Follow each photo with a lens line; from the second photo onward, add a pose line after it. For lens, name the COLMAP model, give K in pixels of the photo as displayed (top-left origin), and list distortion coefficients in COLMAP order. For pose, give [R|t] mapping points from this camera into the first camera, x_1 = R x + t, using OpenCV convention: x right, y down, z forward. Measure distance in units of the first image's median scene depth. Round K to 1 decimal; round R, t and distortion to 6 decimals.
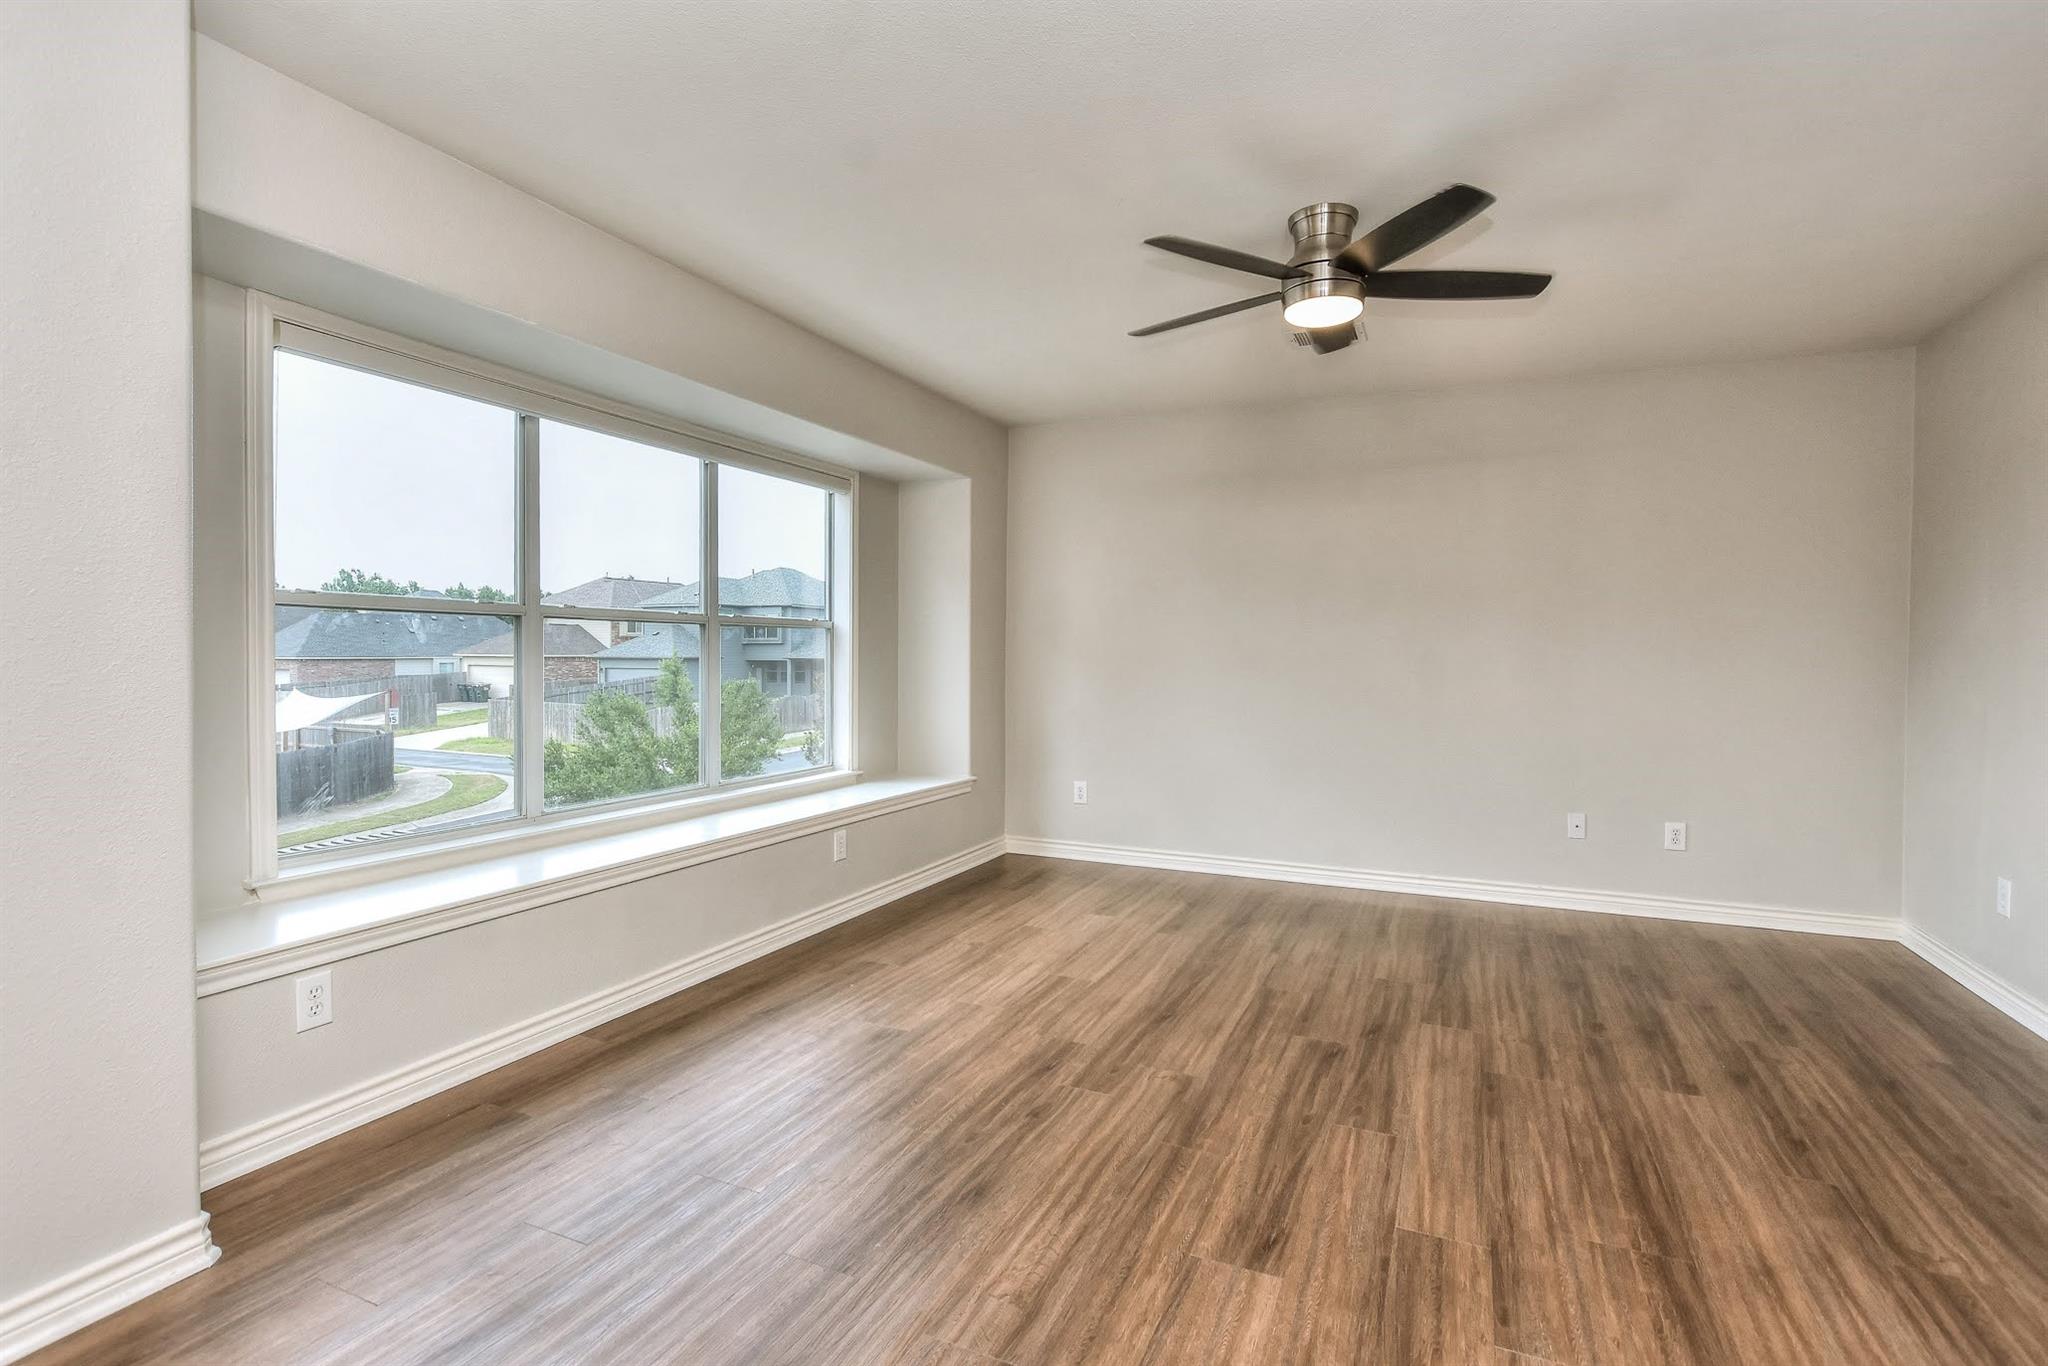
lens RADIAL K [[955.1, 0, 1027.1], [0, 955.1, 674.6], [0, 0, 1]] dist [0.001373, 0.000225]
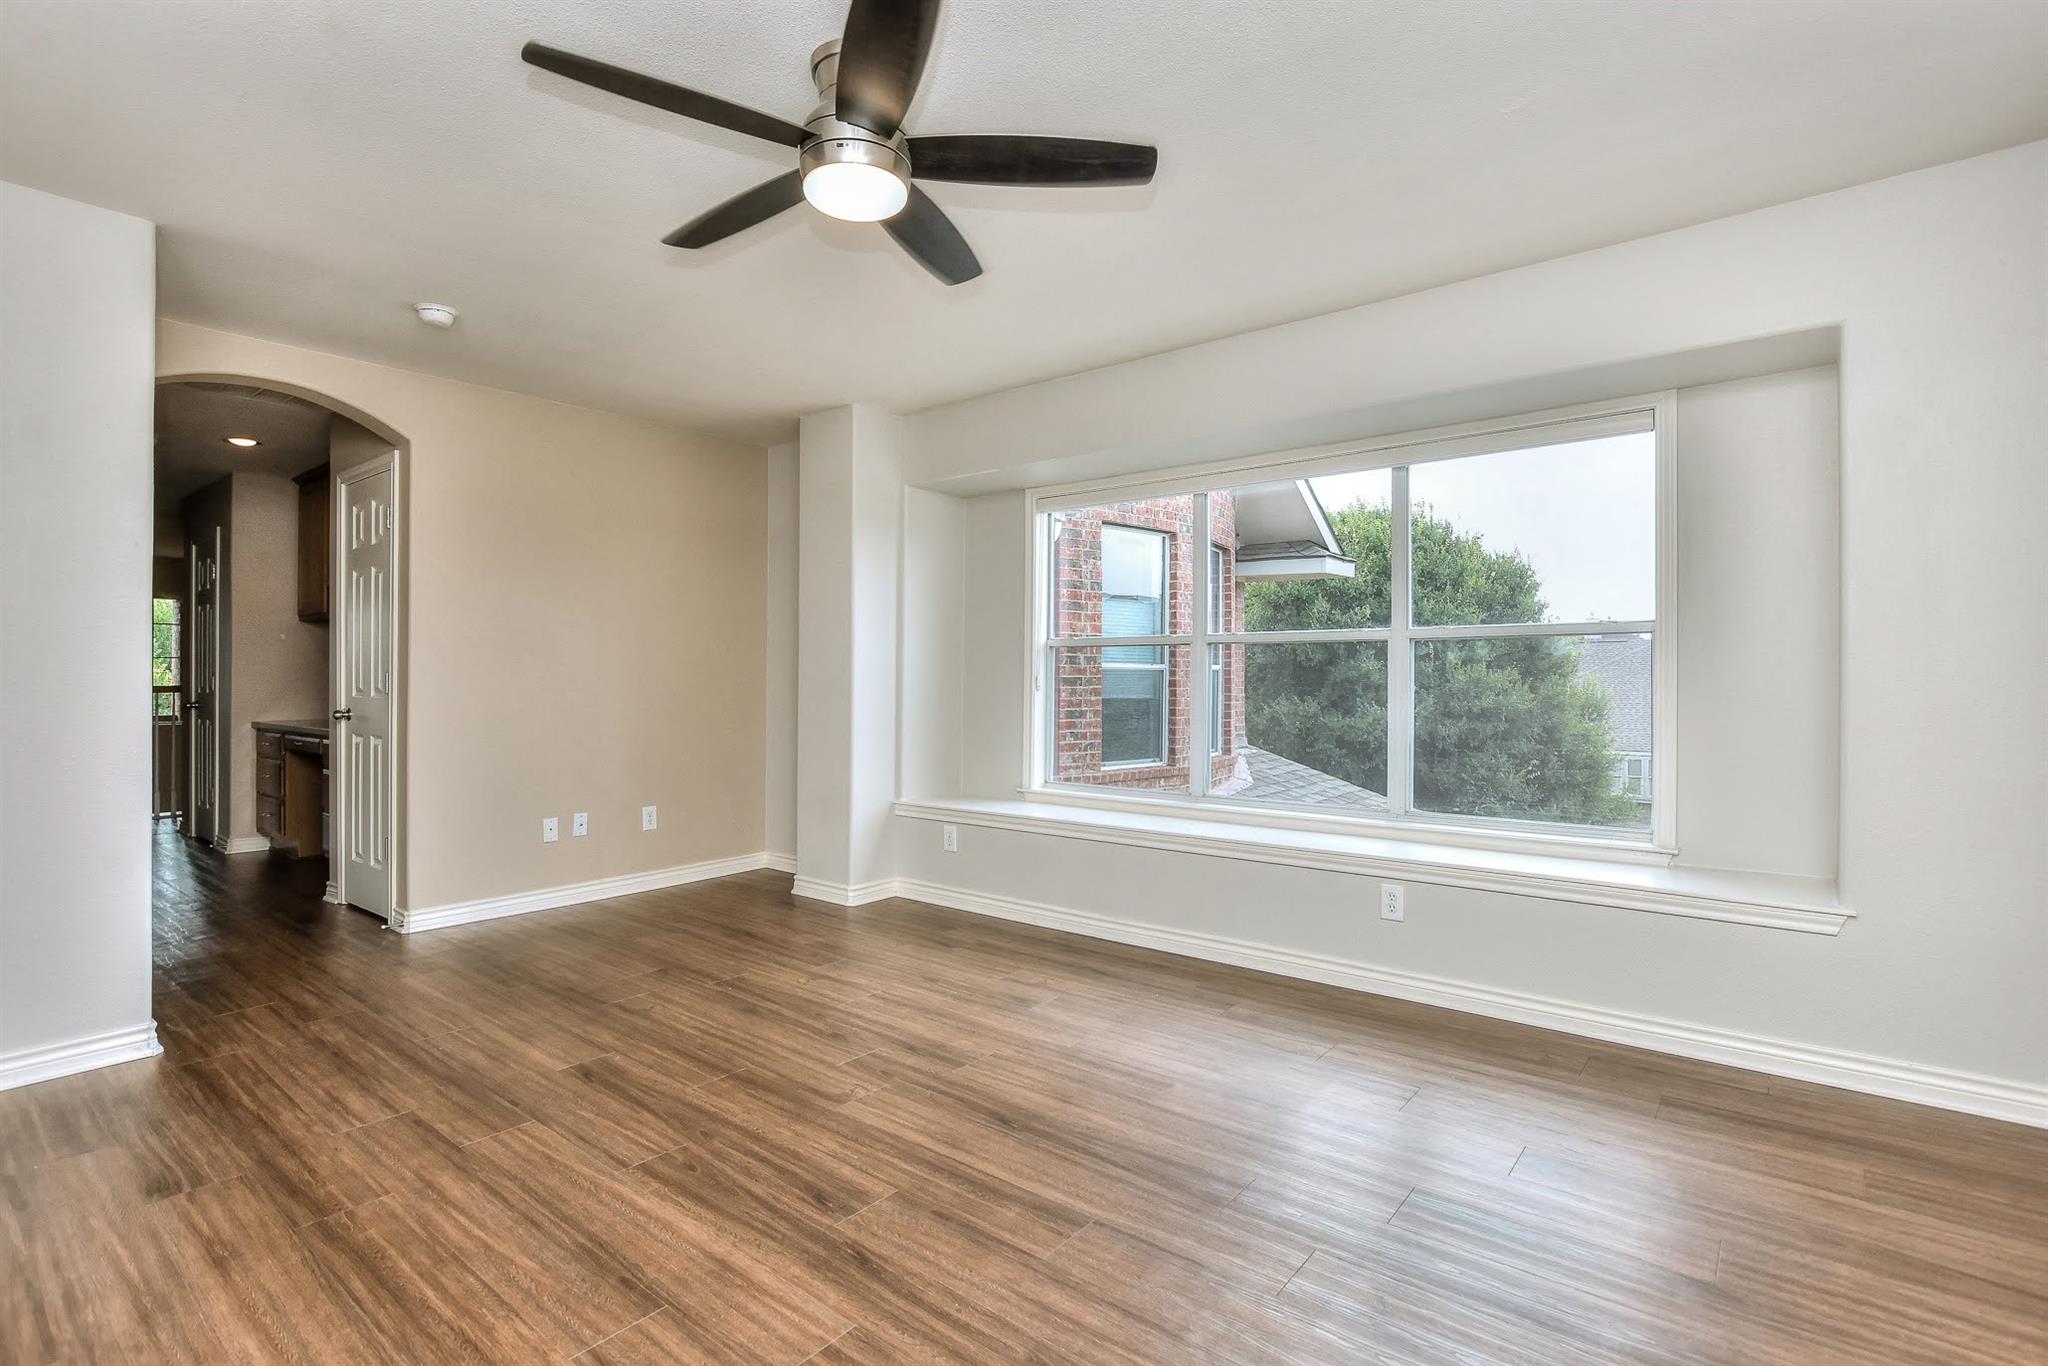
lens RADIAL K [[955.1, 0, 1028.3], [0, 955.1, 683.8], [0, 0, 1]] dist [0.001373, 0.000225]
pose [[-0.237769, -0.003176, -0.971316, 1.233389], [-0.021847, 0.999759, 0.002079, -0.005312], [0.971076, 0.021715, -0.237781, 1.631644]]
